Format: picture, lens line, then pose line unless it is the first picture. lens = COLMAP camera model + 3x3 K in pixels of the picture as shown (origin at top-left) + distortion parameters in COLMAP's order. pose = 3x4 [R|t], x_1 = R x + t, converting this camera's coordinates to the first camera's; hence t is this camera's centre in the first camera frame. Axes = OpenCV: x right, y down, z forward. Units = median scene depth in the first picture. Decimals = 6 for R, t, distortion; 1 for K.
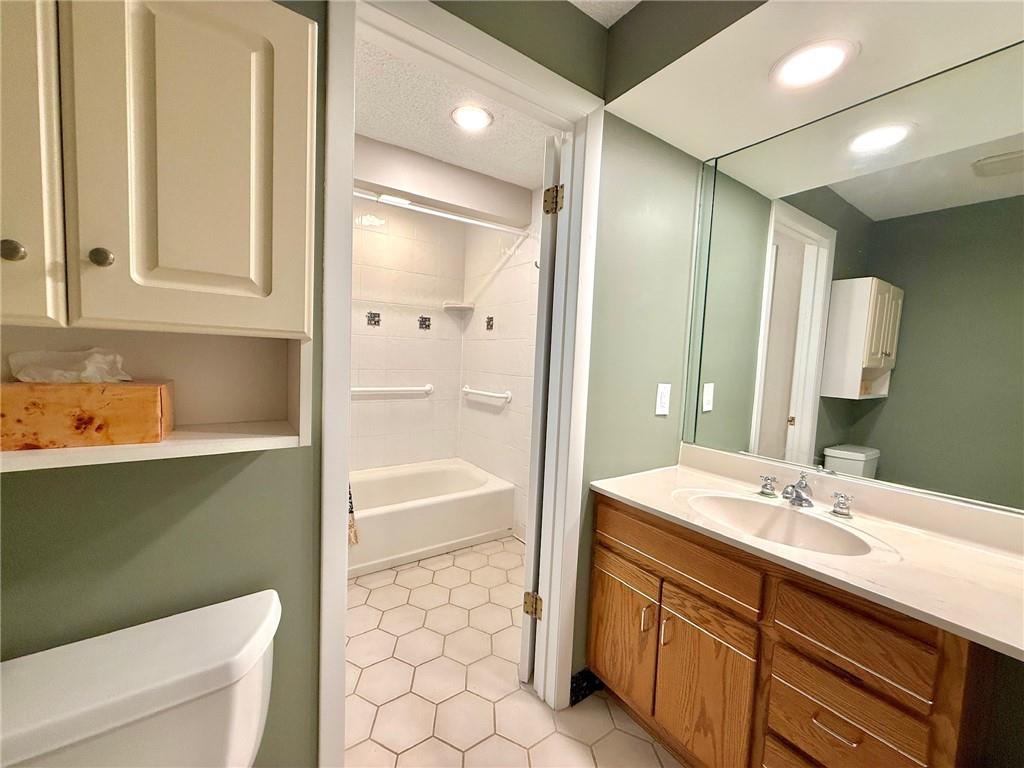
lens RADIAL K [[409.6, 0, 509.5], [0, 409.6, 383.4], [0, 0, 1]] dist [0.002410, 0.000338]
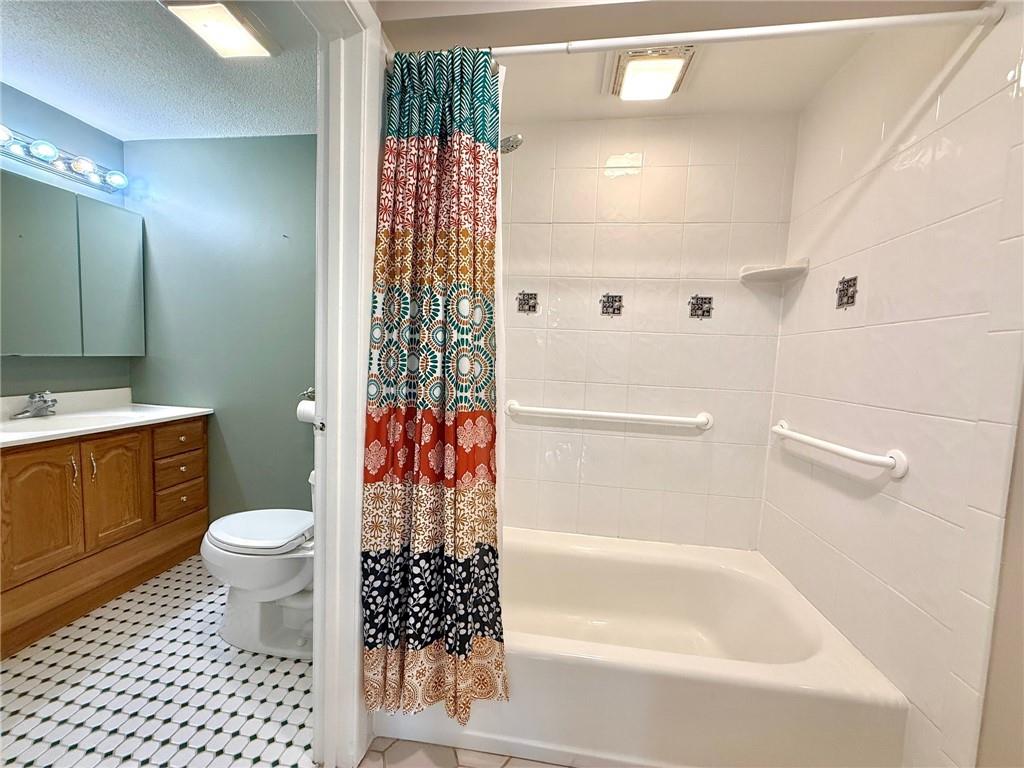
lens RADIAL K [[409.6, 0, 509.5], [0, 409.6, 383.4], [0, 0, 1]] dist [0.002410, 0.000338]
pose [[0.734893, 0.039492, -0.677032, -0.010837], [-0.061977, 0.998036, -0.009057, -0.018172], [0.675345, 0.048617, 0.735897, 0.407834]]
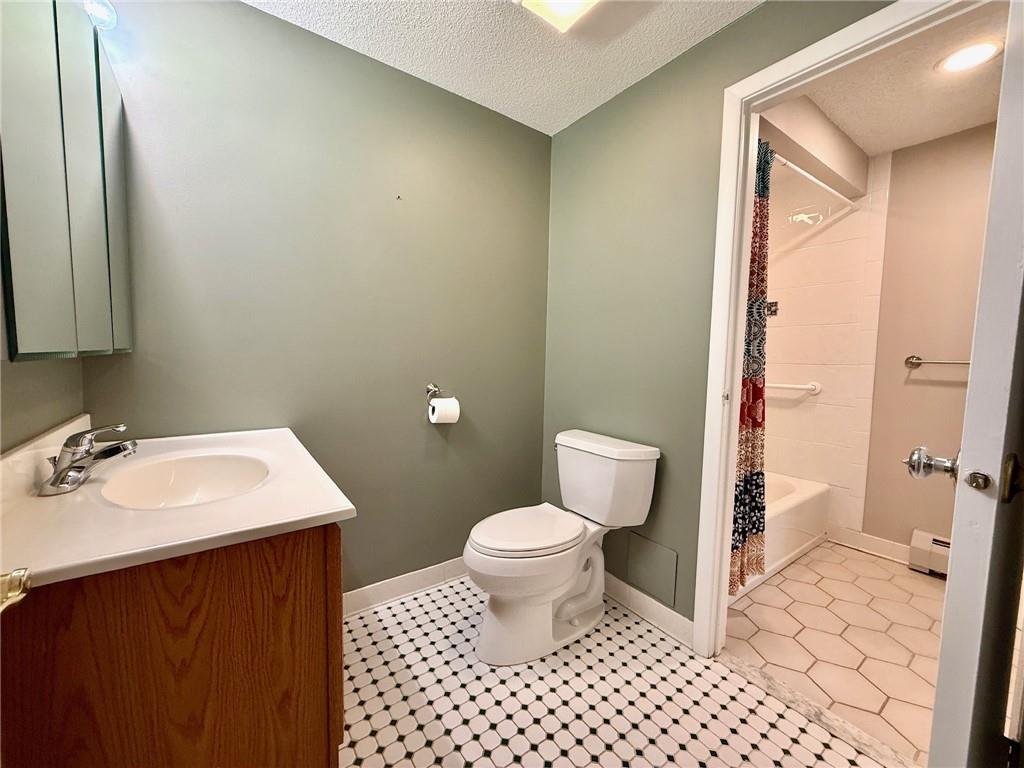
lens RADIAL K [[407.7, 0, 508.0], [0, 407.7, 384.3], [0, 0, 1]] dist [-0.000252, -0.000120]
pose [[0.999687, -0.019047, 0.016191, -0.634713], [0.018980, 0.999811, 0.004247, 0.006252], [-0.016269, -0.003939, 0.999860, 0.097969]]
